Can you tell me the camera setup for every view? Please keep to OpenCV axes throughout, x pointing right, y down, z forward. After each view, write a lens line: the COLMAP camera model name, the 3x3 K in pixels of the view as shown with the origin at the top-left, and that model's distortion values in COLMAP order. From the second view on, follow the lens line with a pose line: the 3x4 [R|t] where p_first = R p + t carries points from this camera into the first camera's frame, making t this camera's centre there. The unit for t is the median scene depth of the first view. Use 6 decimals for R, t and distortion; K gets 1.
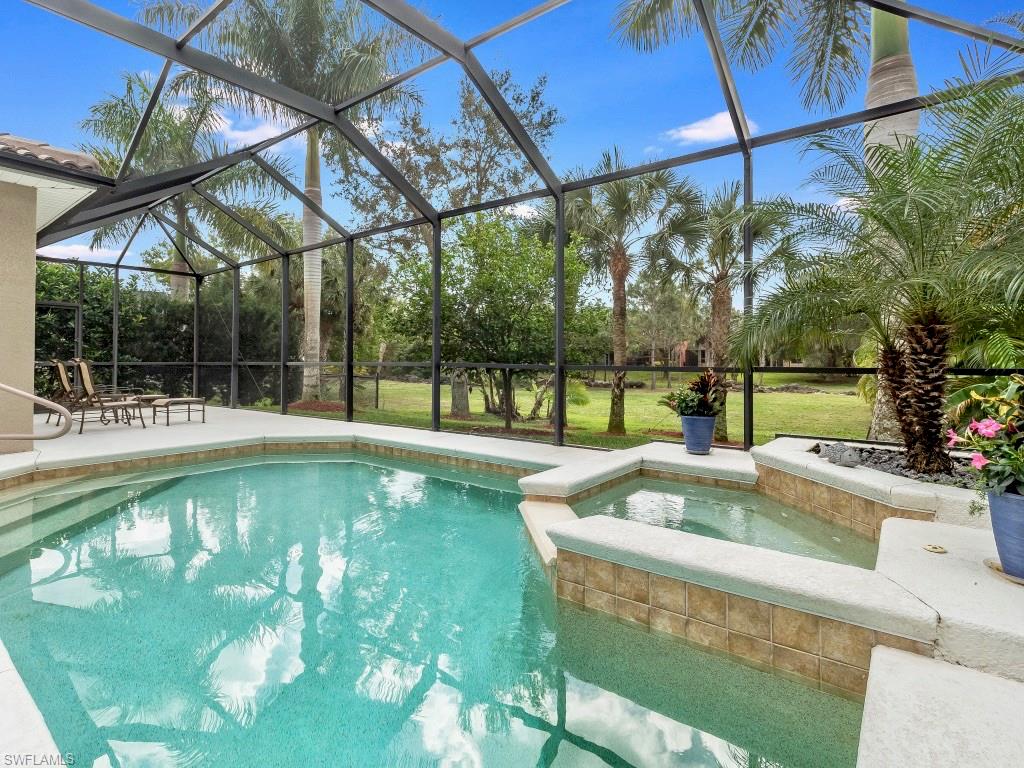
lens RADIAL K [[509.2, 0, 517.0], [0, 509.2, 351.1], [0, 0, 1]] dist [-0.002751, -0.000681]
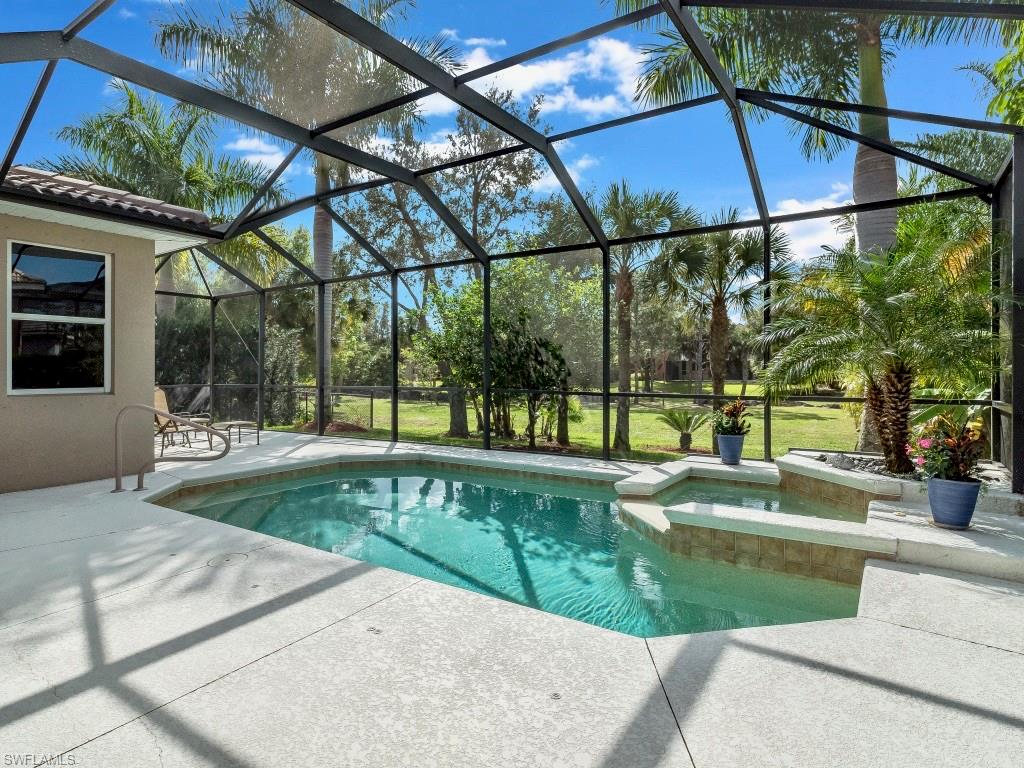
lens RADIAL K [[565.5, 0, 513.3], [0, 565.5, 369.0], [0, 0, 1]] dist [-0.002351, -0.000409]
pose [[0.997749, -0.004674, 0.066896, -0.330523], [0.003680, 0.999881, 0.014973, -0.071721], [-0.066959, -0.014693, 0.997648, -0.443330]]
